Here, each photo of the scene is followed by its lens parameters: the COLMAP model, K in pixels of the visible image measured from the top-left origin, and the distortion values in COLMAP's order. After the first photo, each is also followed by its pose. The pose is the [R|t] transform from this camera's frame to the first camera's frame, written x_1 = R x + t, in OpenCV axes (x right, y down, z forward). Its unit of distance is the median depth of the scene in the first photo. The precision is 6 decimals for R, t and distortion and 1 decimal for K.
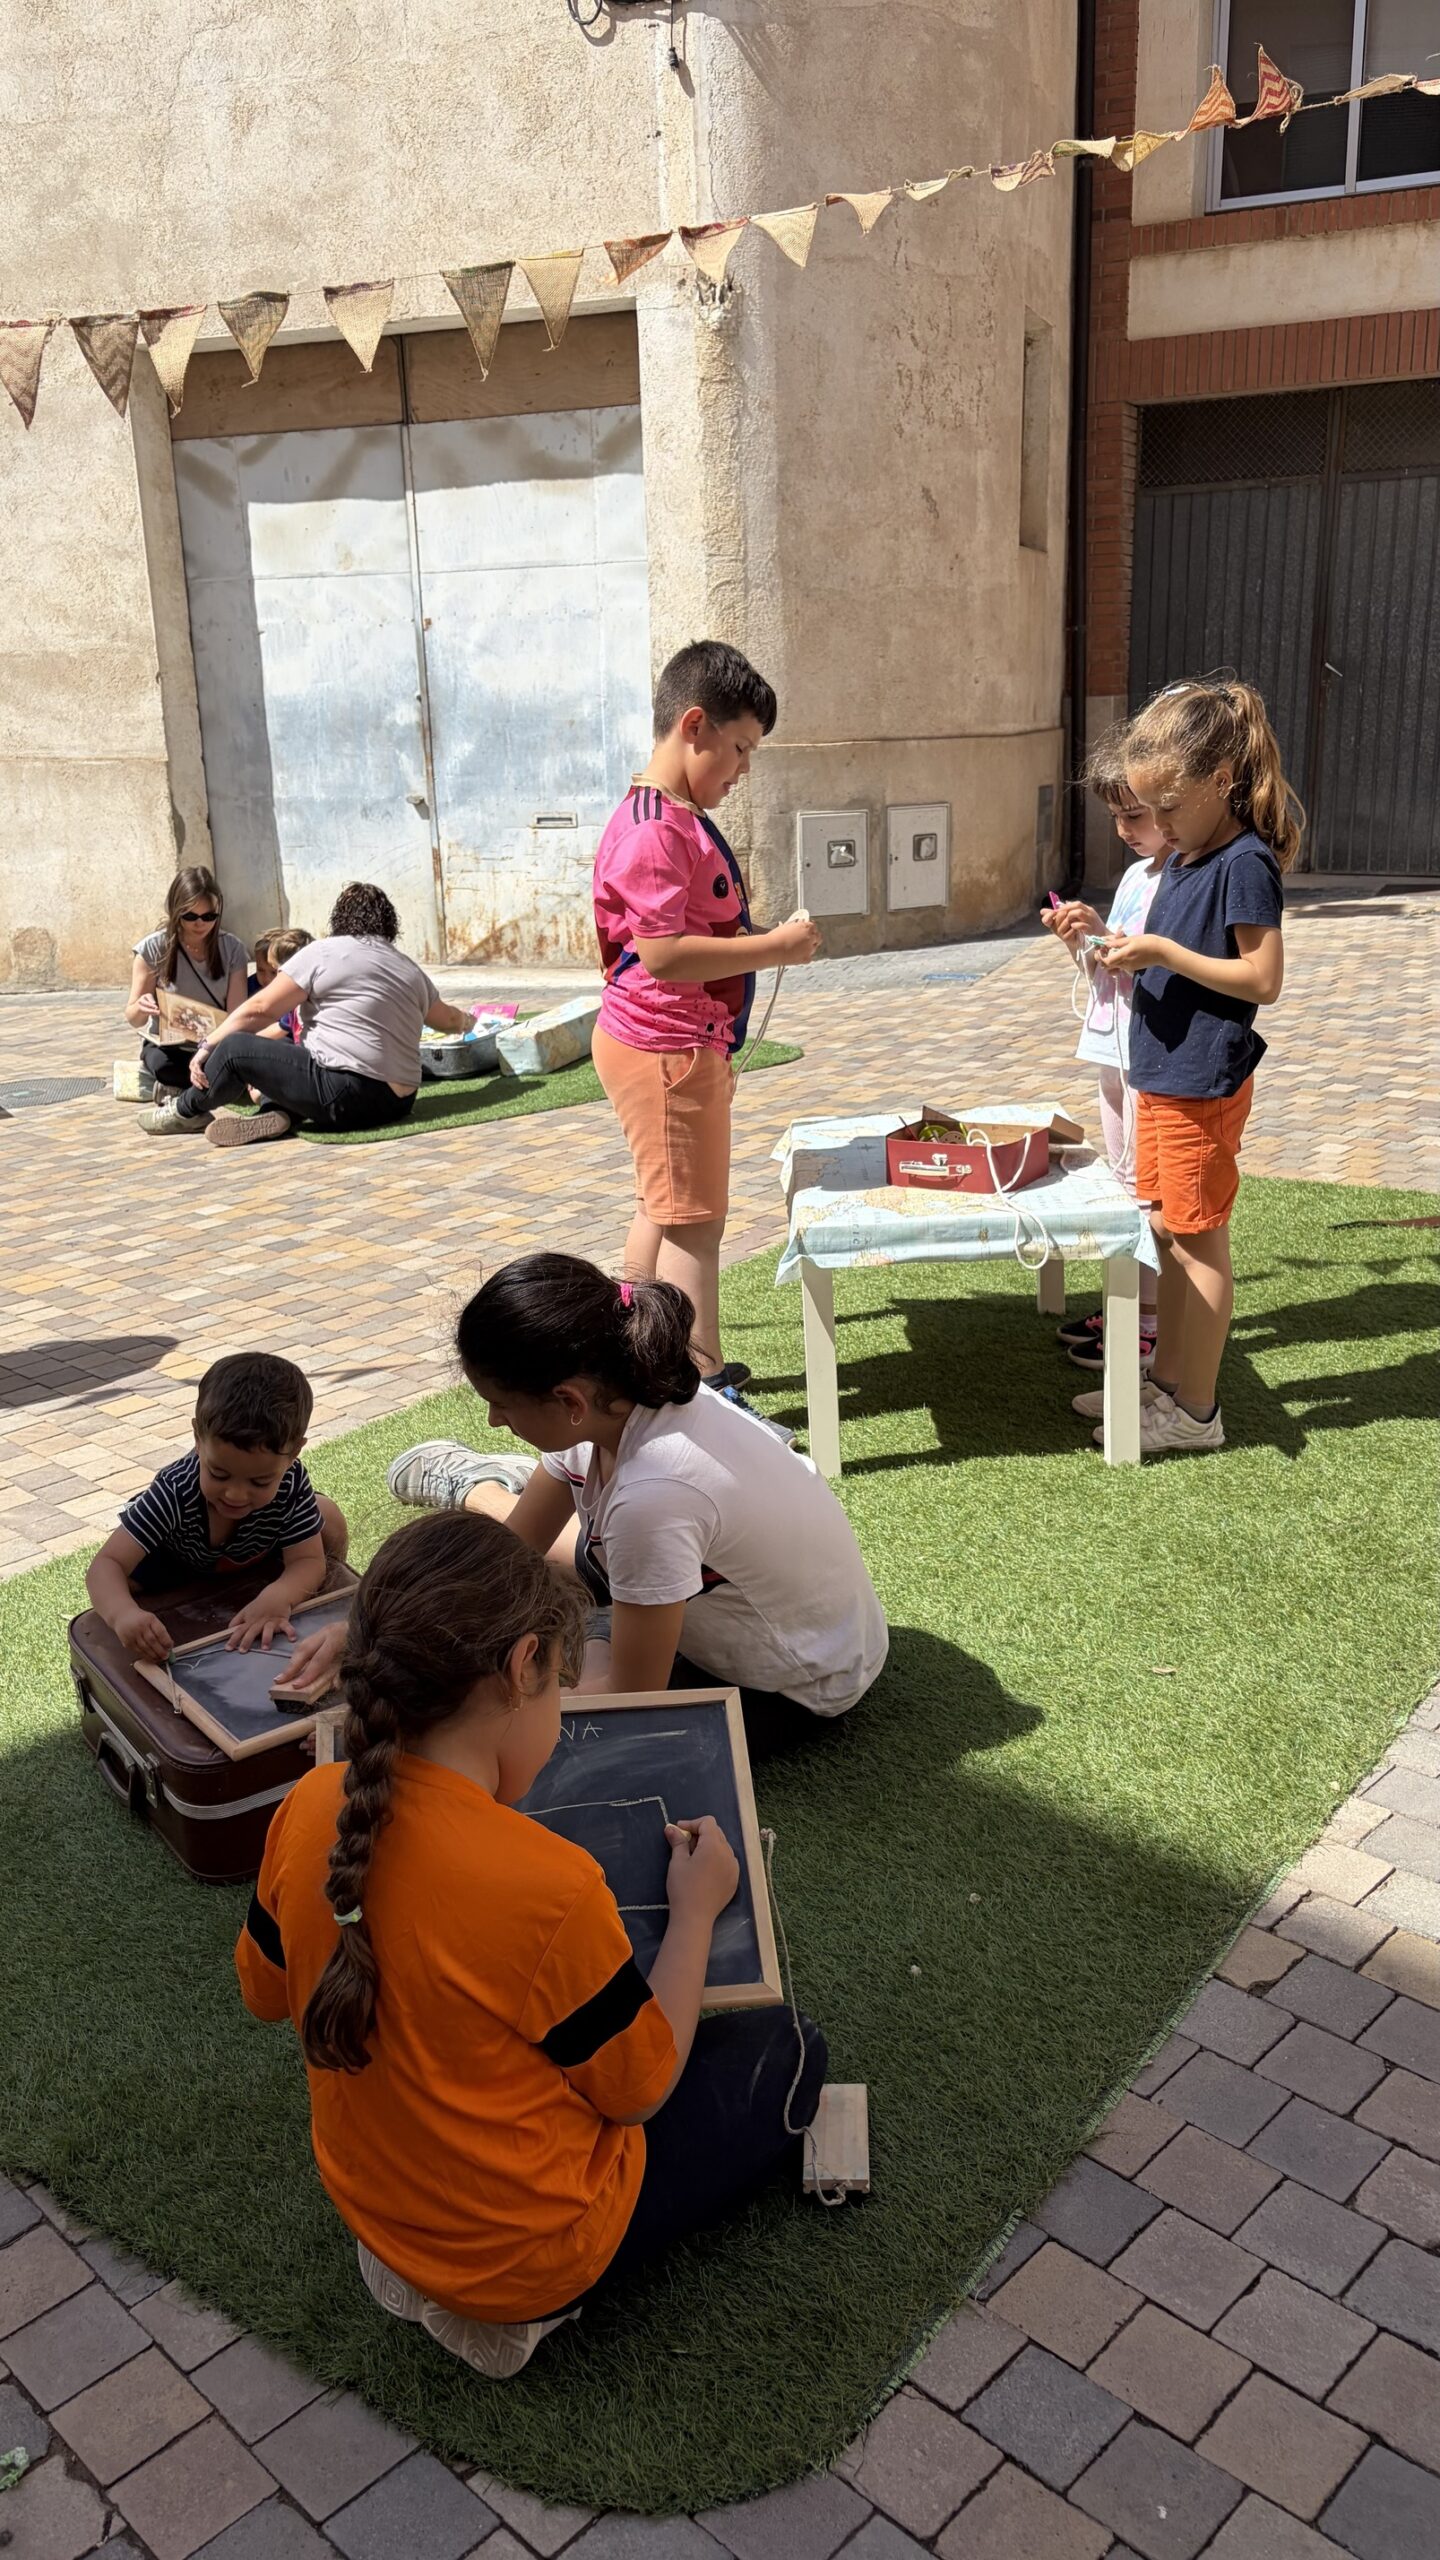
lens RADIAL K [[1948.4, 0, 721.7], [0, 1948.4, 1280.9], [0, 0, 1]] dist [0.008013, 0.001656]
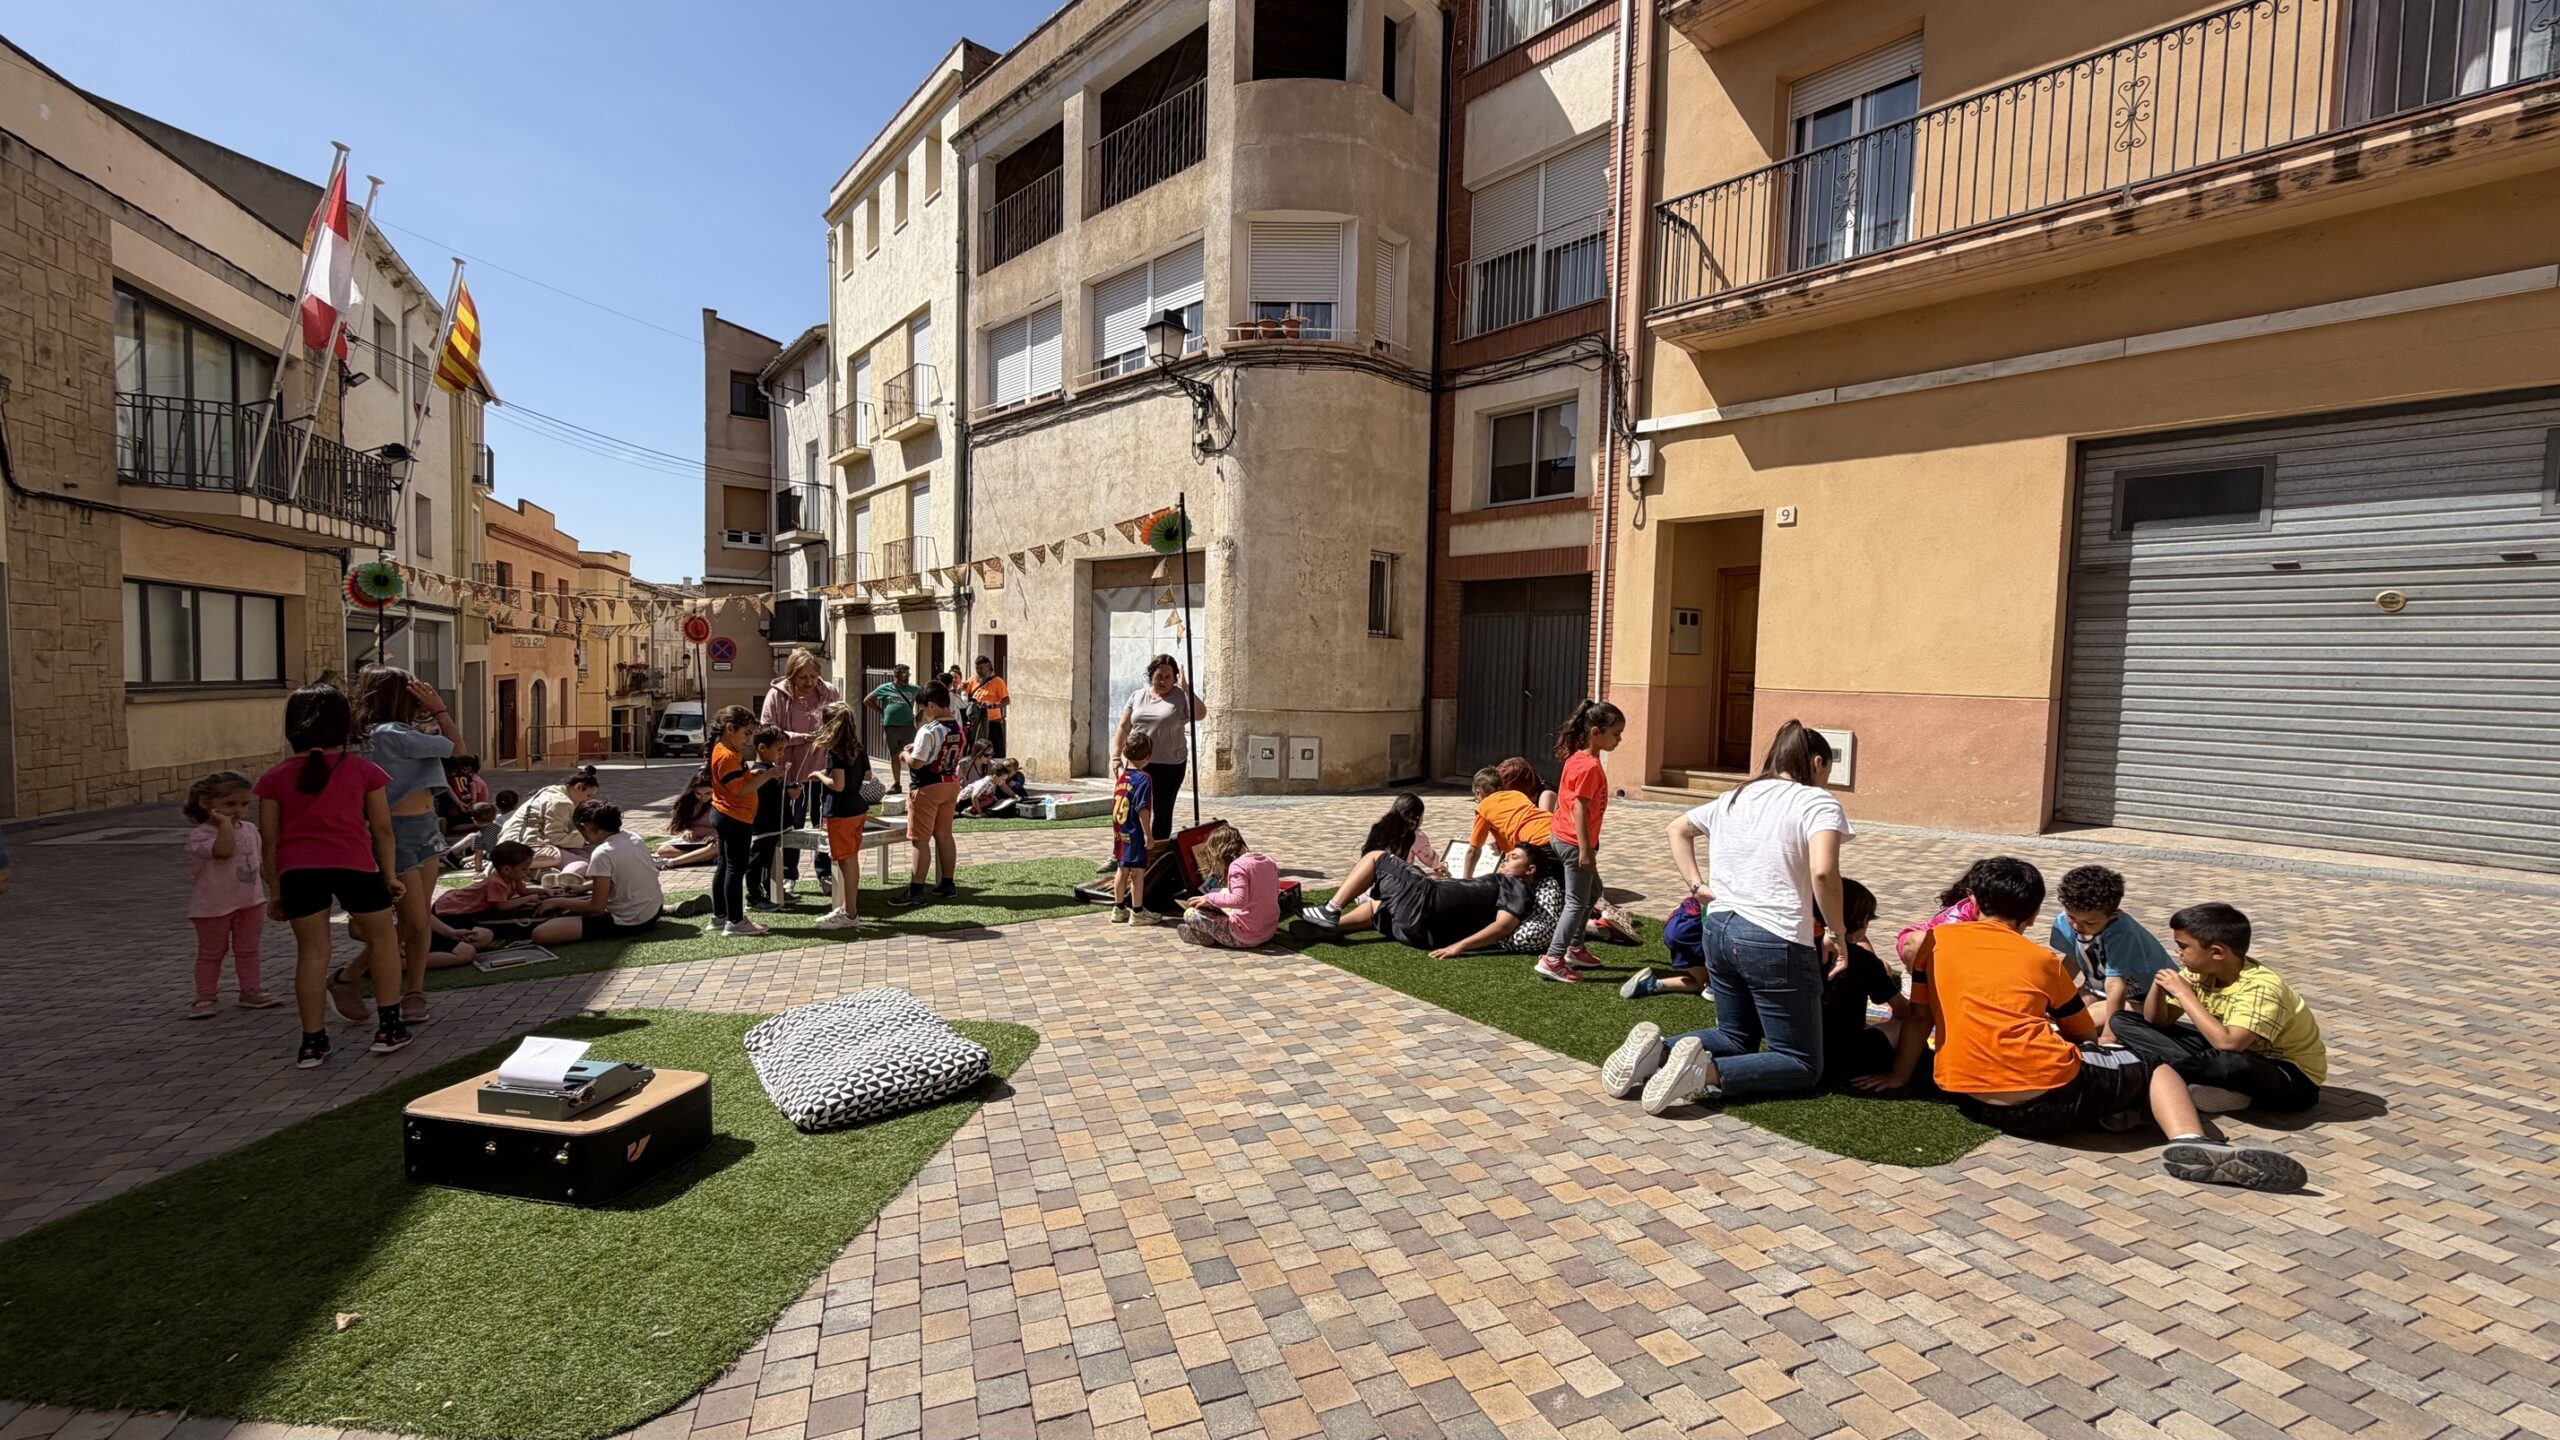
lens RADIAL K [[1038.4, 0, 1280.2], [0, 1038.4, 718.8], [0, 0, 1]] dist [-0.000329, -0.000001]
pose [[0.916286, 0.069335, -0.394477, 0.584952], [-0.164447, 0.963184, -0.212683, 0.013789], [0.365208, 0.259750, 0.893954, -0.173405]]
